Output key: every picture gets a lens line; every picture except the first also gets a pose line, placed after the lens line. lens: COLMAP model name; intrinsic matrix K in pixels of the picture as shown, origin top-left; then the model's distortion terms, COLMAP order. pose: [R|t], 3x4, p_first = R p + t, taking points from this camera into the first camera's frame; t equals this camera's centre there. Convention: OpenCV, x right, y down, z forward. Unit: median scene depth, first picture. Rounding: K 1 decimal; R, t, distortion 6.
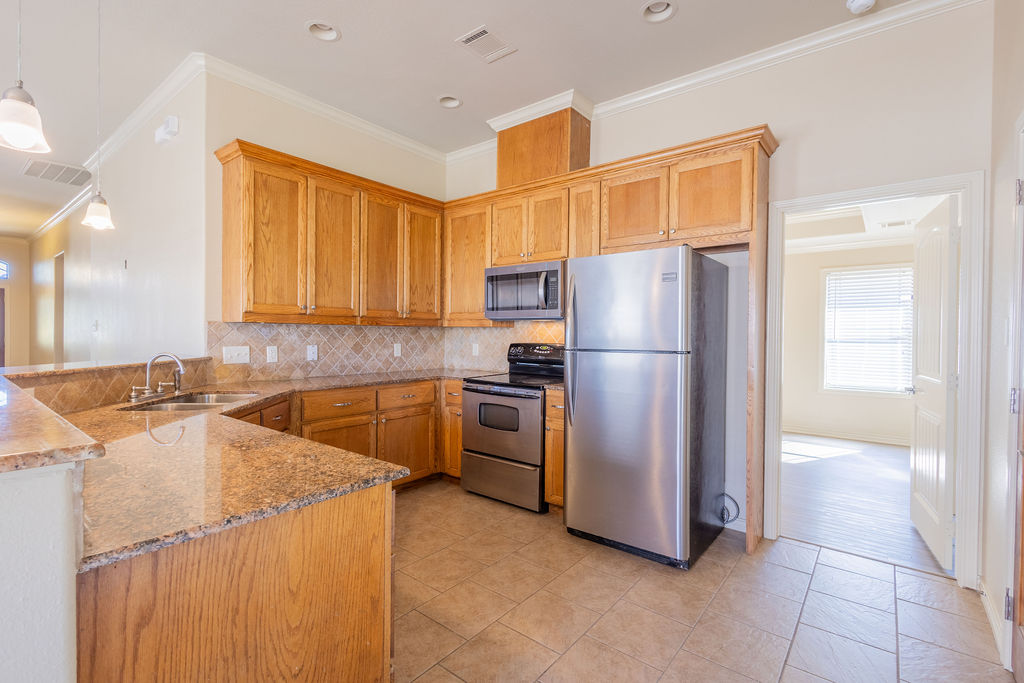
lens RADIAL K [[472.3, 0, 512.0], [0, 472.3, 341.5], [0, 0, 1]] dist [-0.000184, -0.000166]
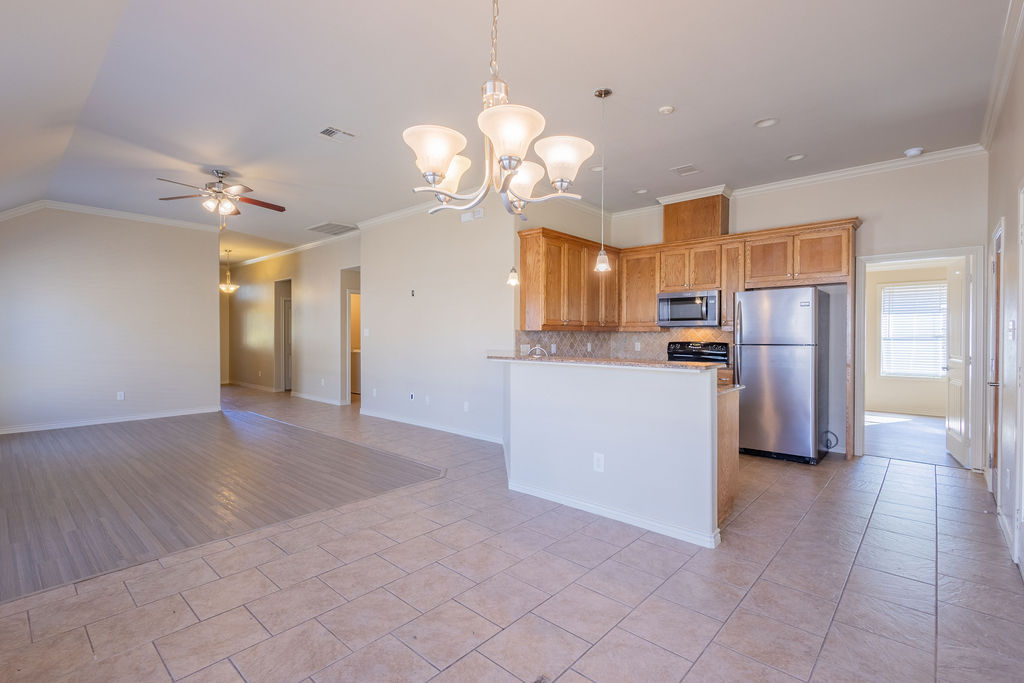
lens RADIAL K [[468.6, 0, 512.0], [0, 468.6, 341.5], [0, 0, 1]] dist [-0.000035, 0.000073]
pose [[0.998388, -0.008661, -0.056099, -0.487863], [0.008505, 0.999959, -0.003019, 0.002937], [0.056123, 0.002537, 0.998421, -0.611624]]
